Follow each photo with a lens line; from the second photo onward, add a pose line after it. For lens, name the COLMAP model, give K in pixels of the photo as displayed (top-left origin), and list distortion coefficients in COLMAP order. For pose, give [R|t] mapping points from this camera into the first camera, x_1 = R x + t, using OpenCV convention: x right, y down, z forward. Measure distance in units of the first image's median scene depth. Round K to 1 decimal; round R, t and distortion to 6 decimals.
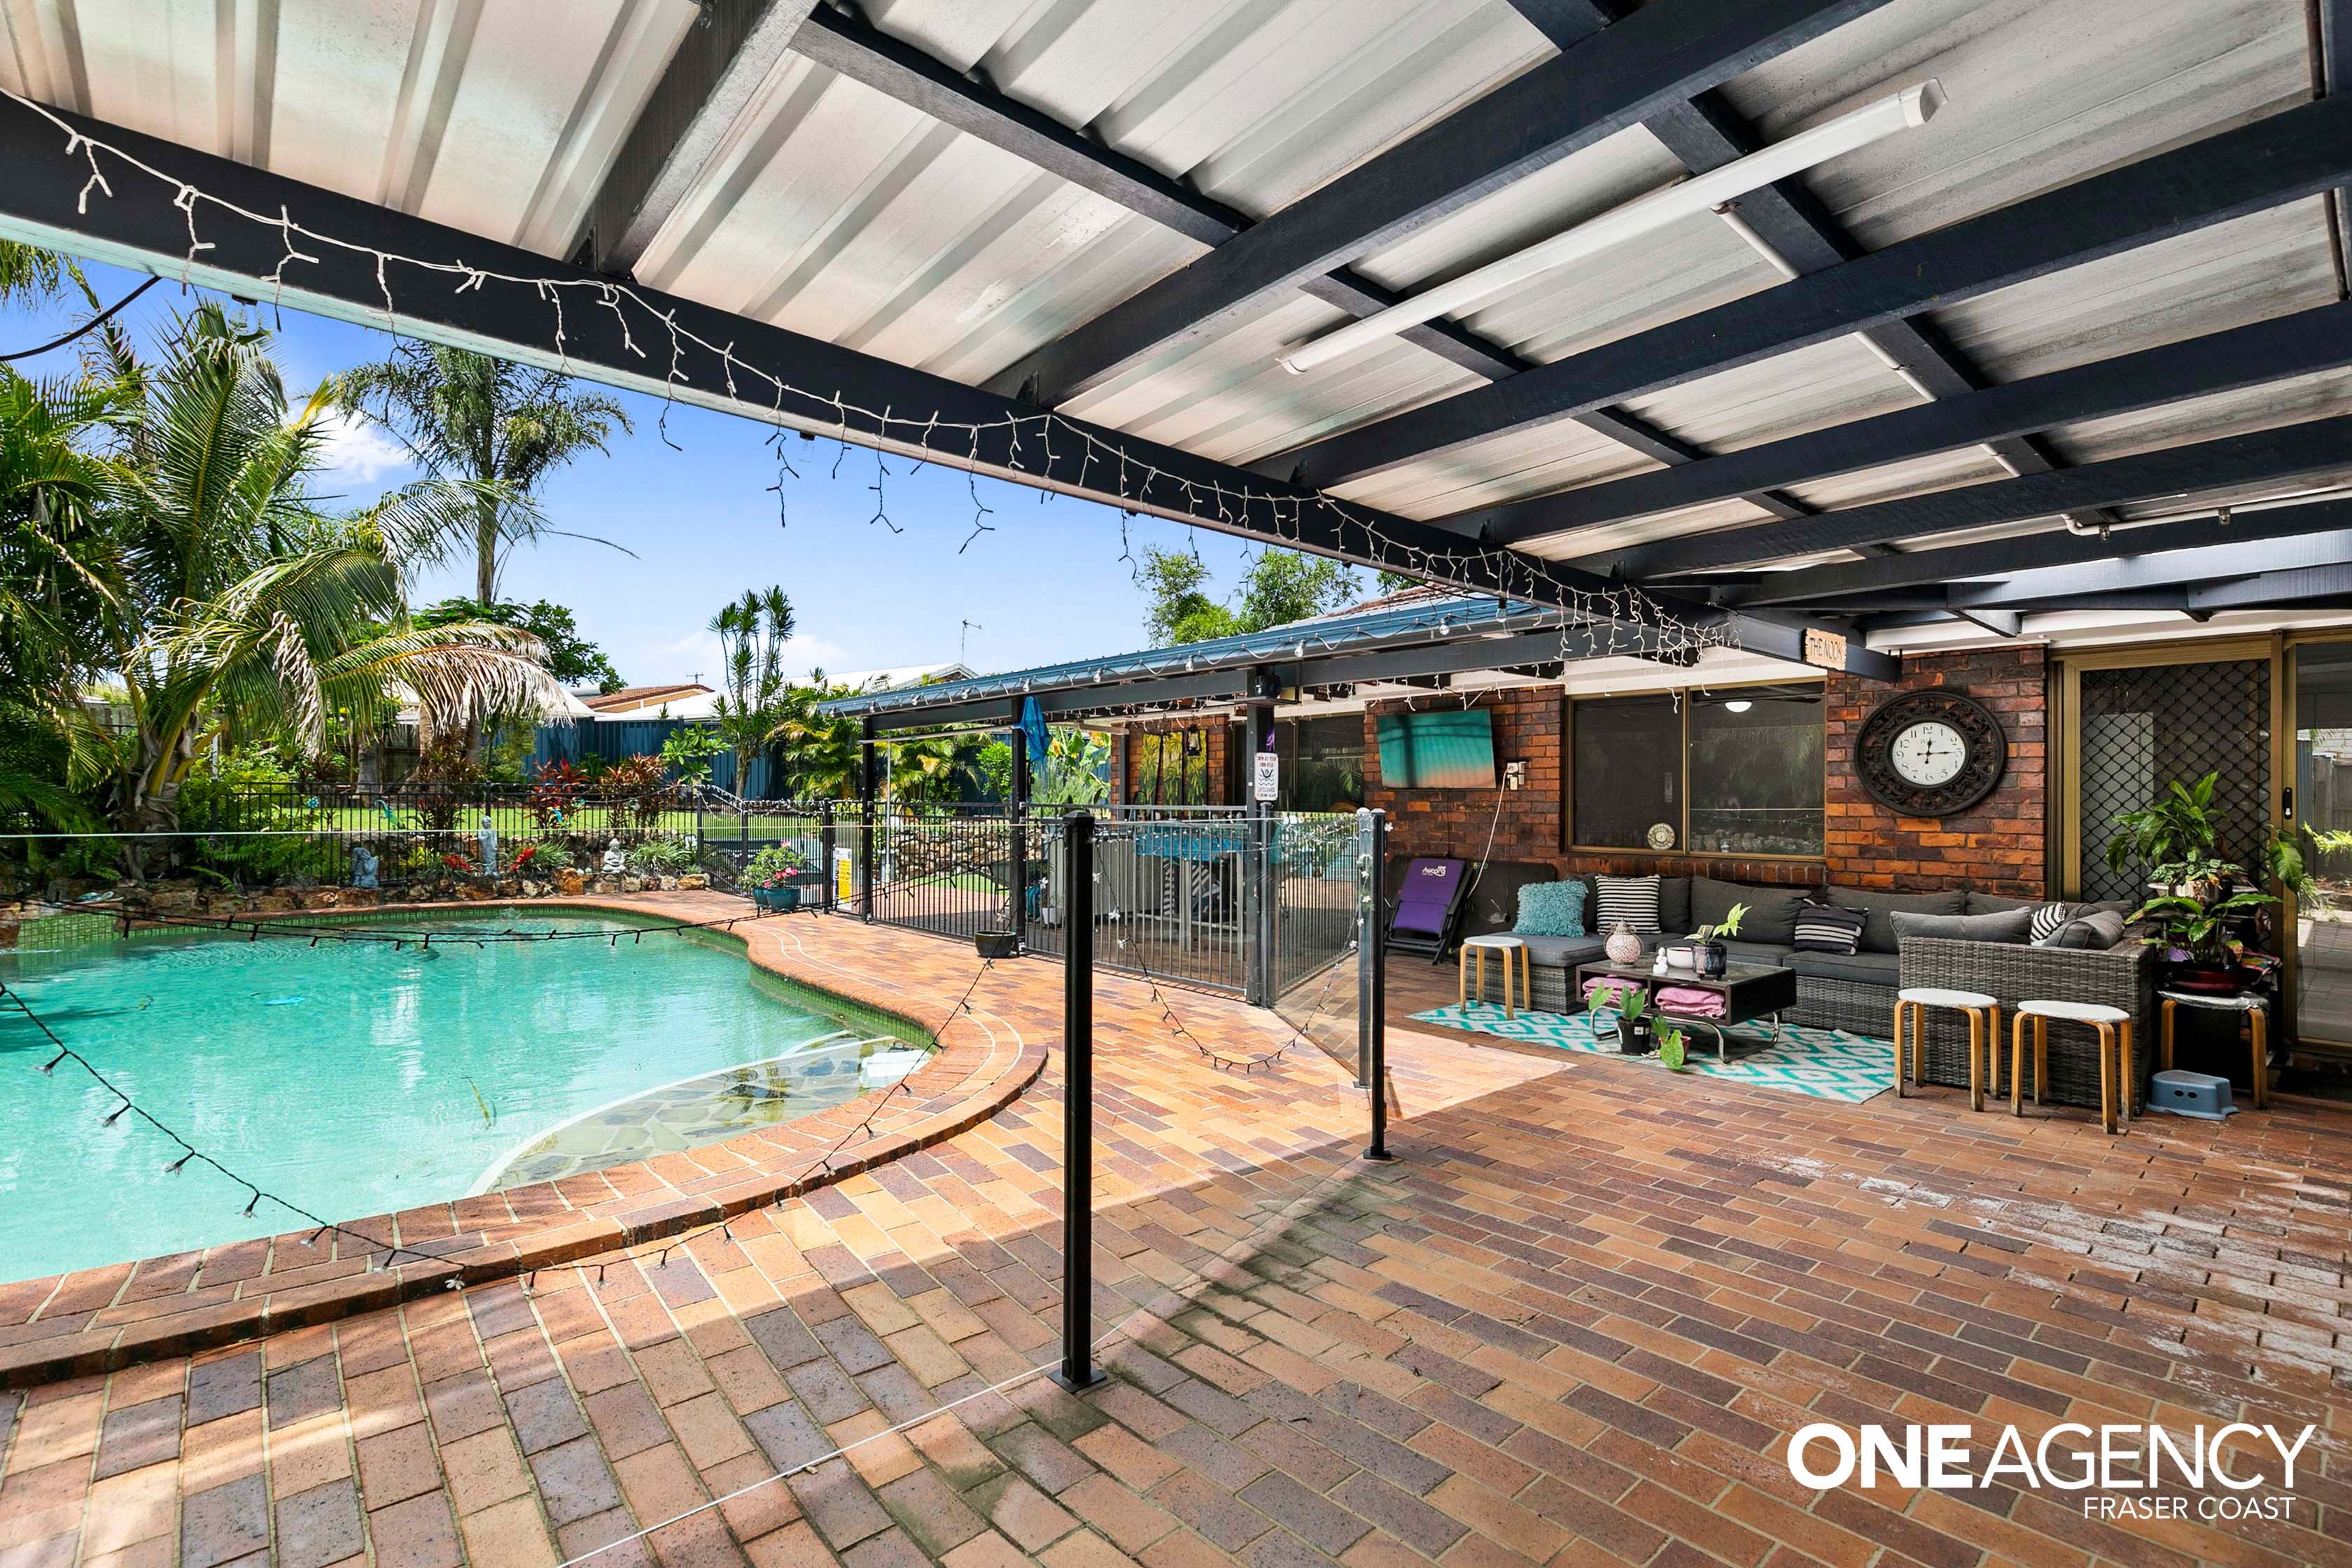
lens RADIAL K [[1059.6, 0, 1183.6], [0, 1059.6, 802.5], [0, 0, 1]] dist [0.009401, -0.001799]
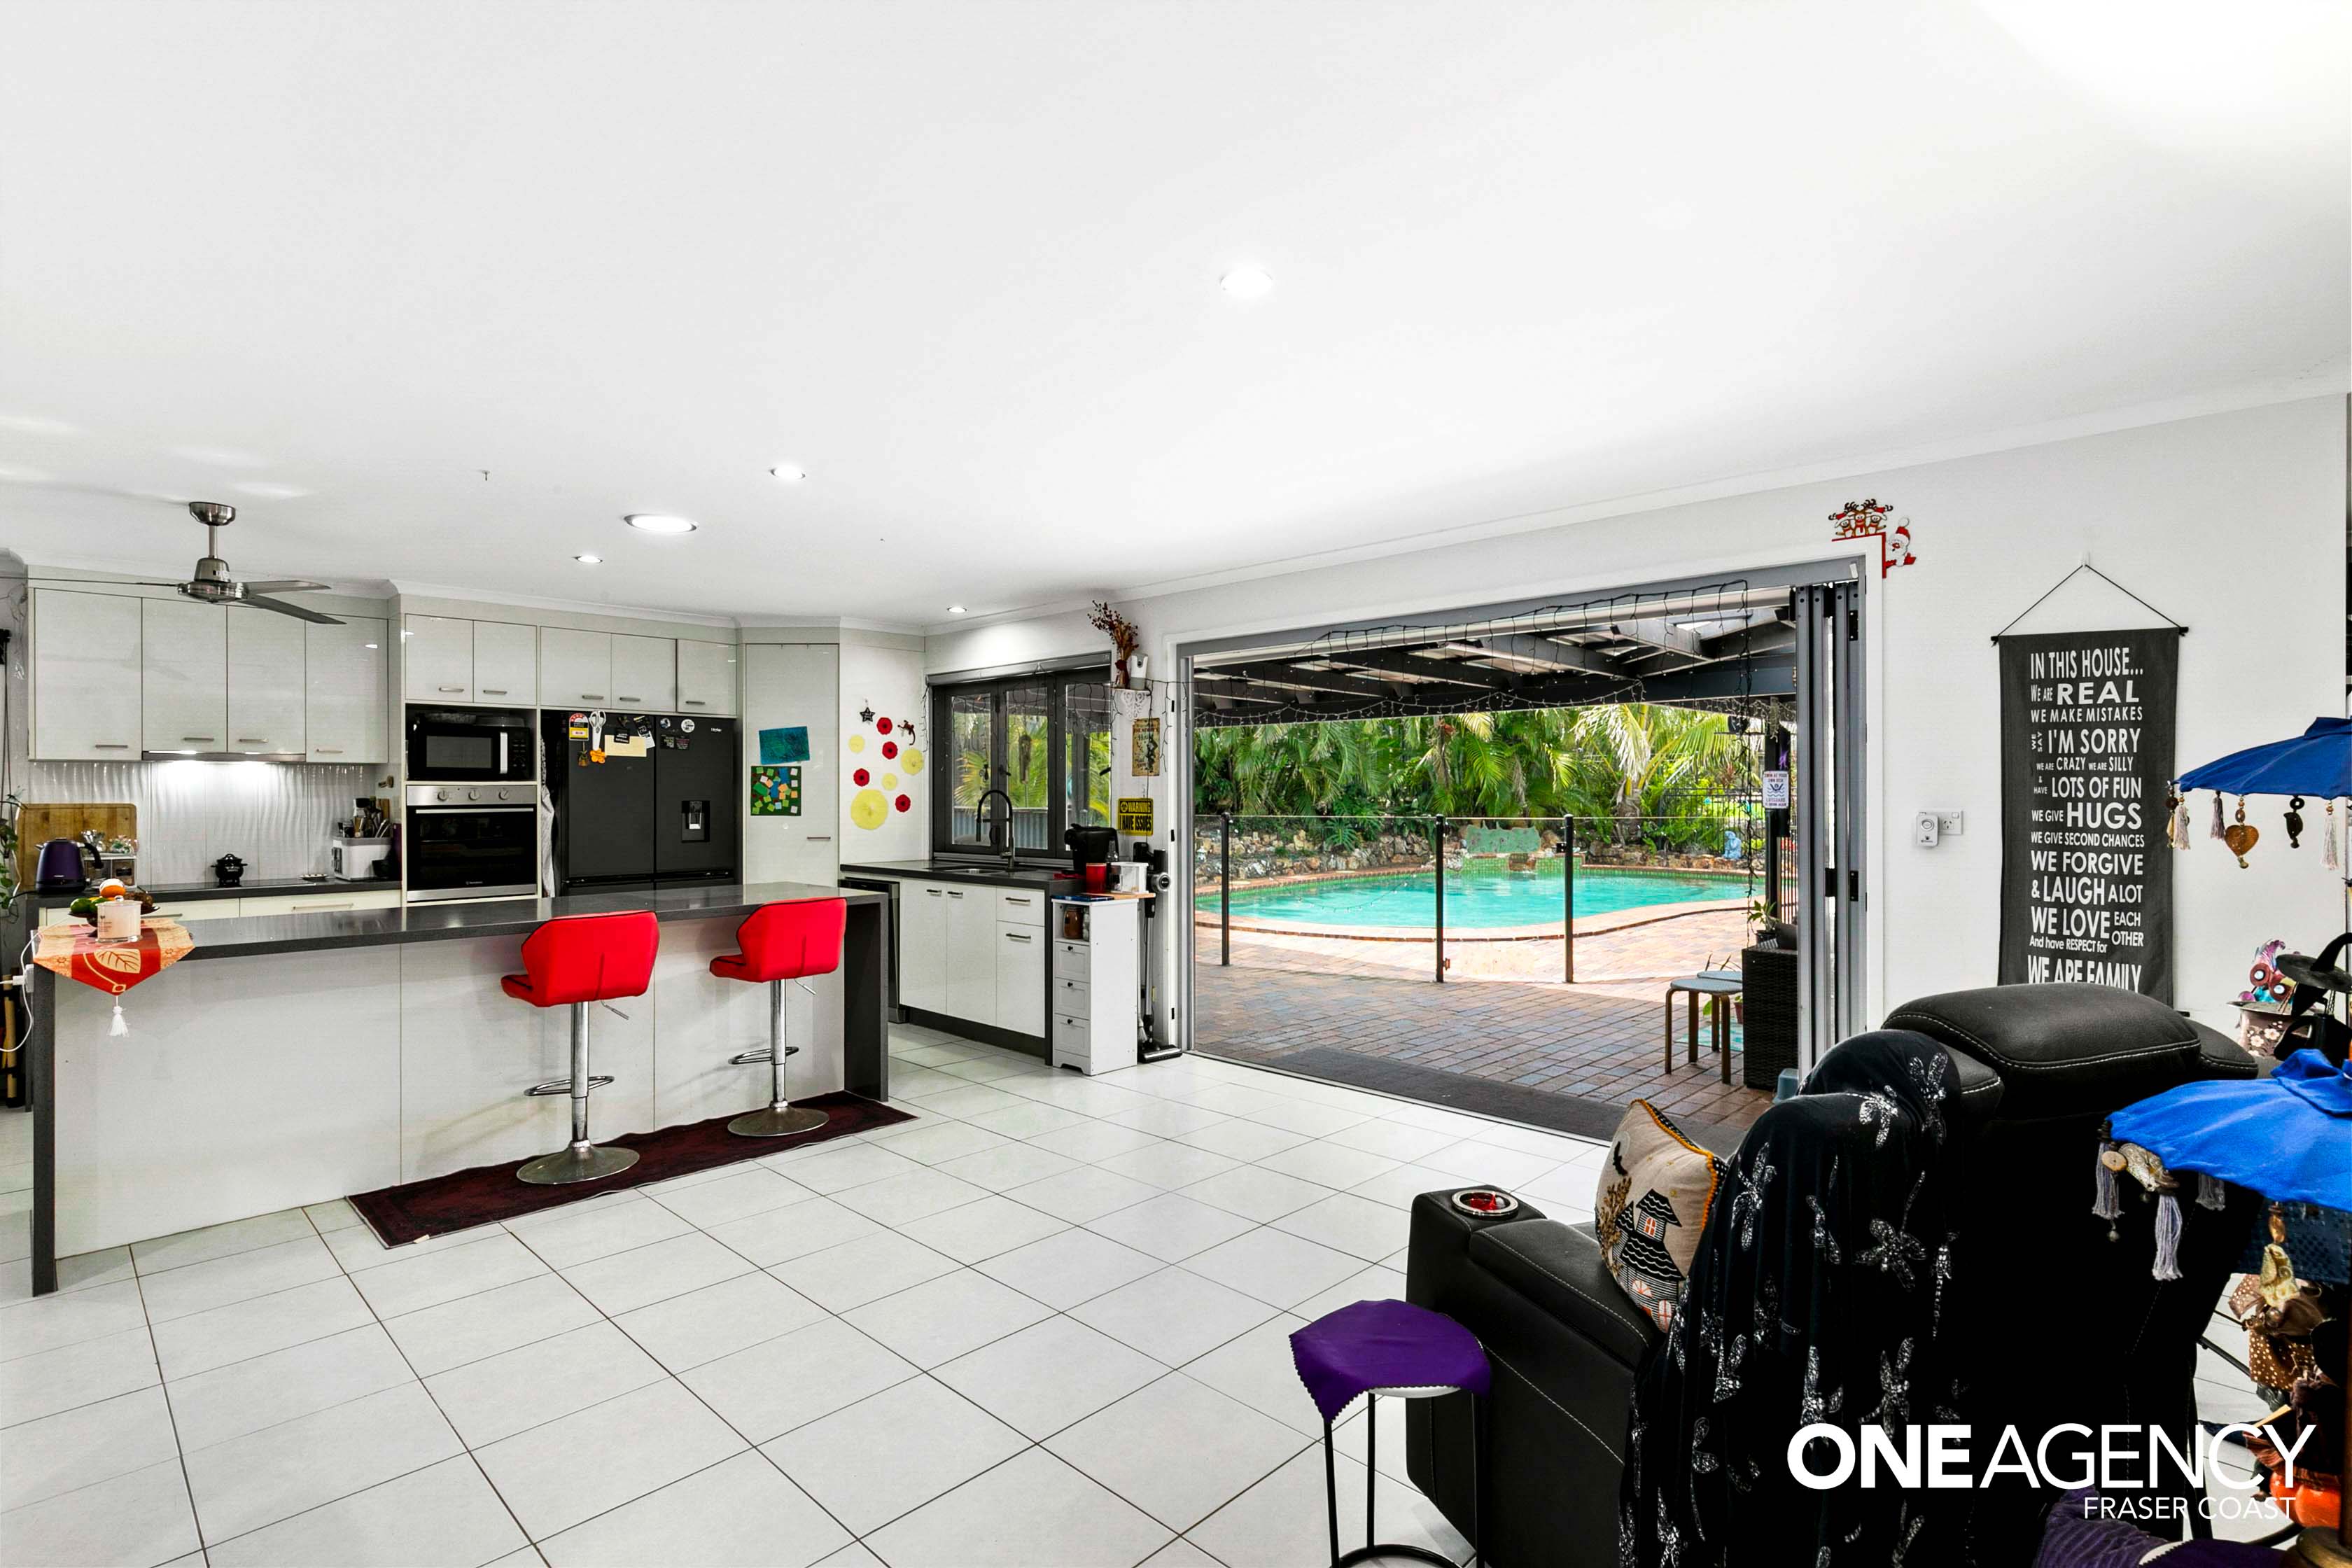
lens RADIAL K [[1118.1, 0, 1178.0], [0, 1118.1, 789.6], [0, 0, 1]] dist [0.000857, 0.001272]
pose [[0.081155, -0.005811, -0.996685, 1.395827], [0.001557, 0.999983, -0.005703, -0.017557], [0.996700, -0.001089, 0.081163, 0.175162]]
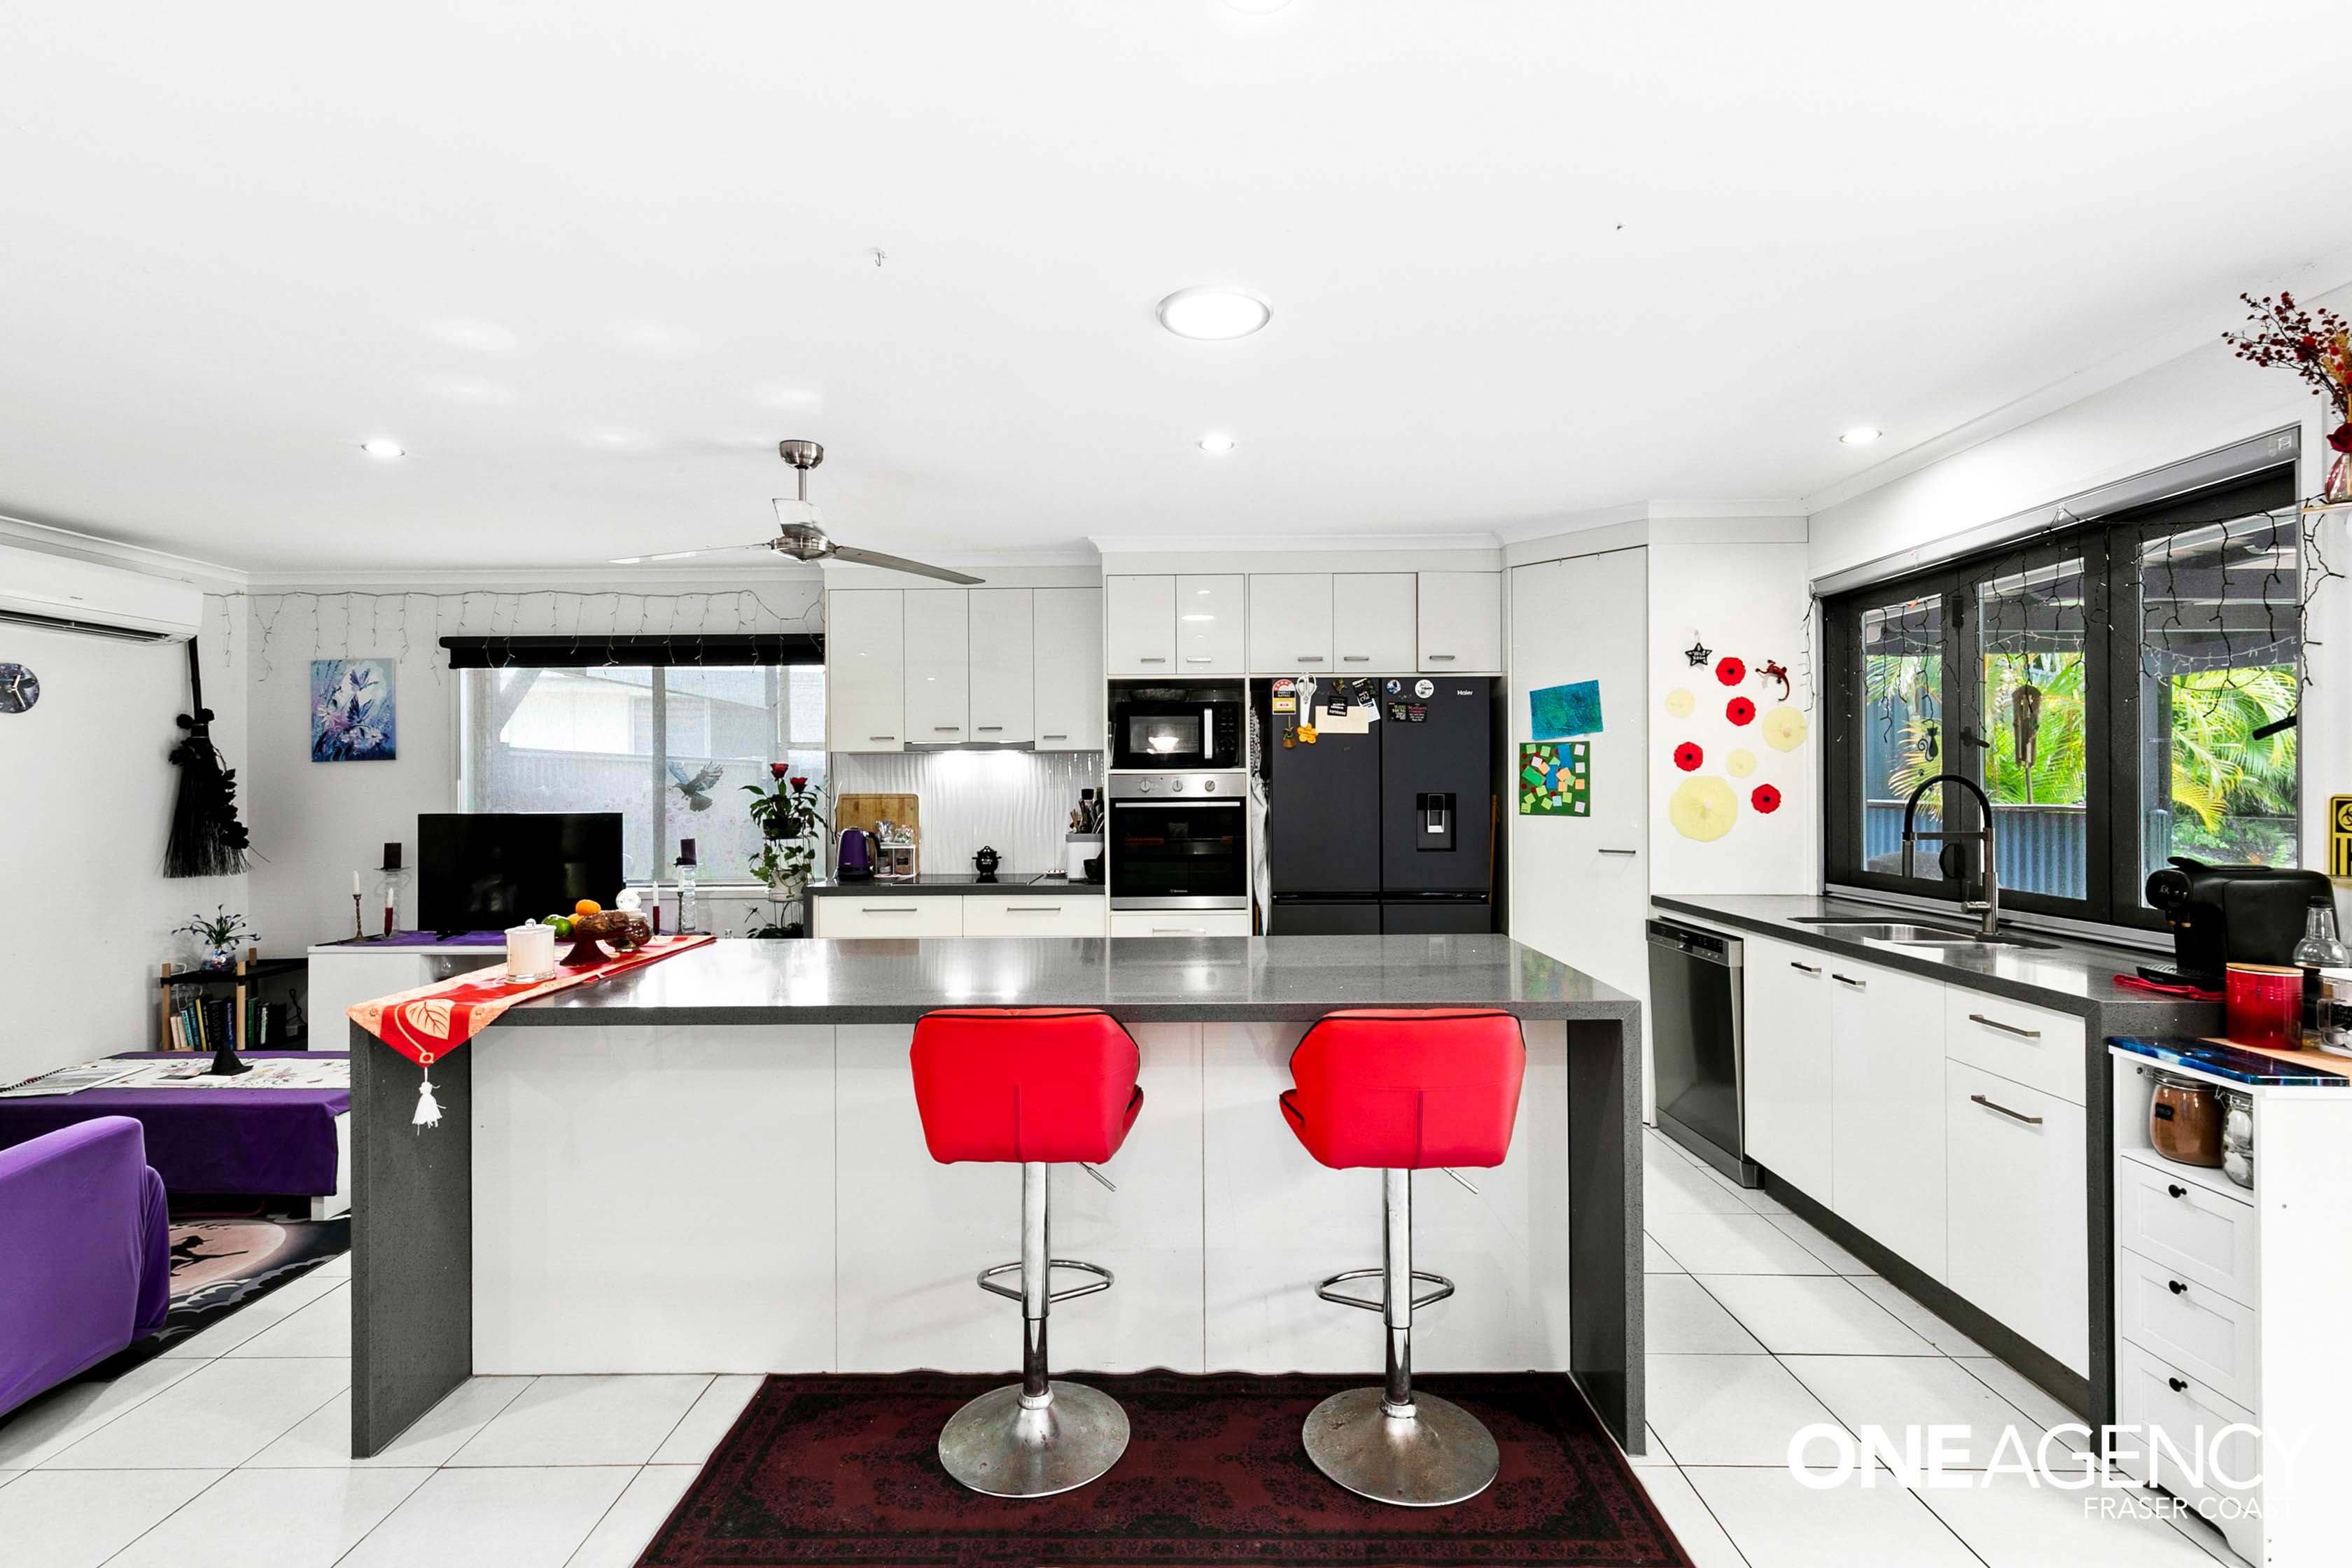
lens RADIAL K [[1059.6, 0, 1172.9], [0, 1059.6, 781.1], [0, 0, 1]] dist [0.009401, -0.001799]
pose [[-0.668422, -0.001746, -0.743780, 0.978272], [0.002436, 0.999987, -0.004537, -0.019112], [0.743778, -0.004845, -0.668409, 0.153893]]
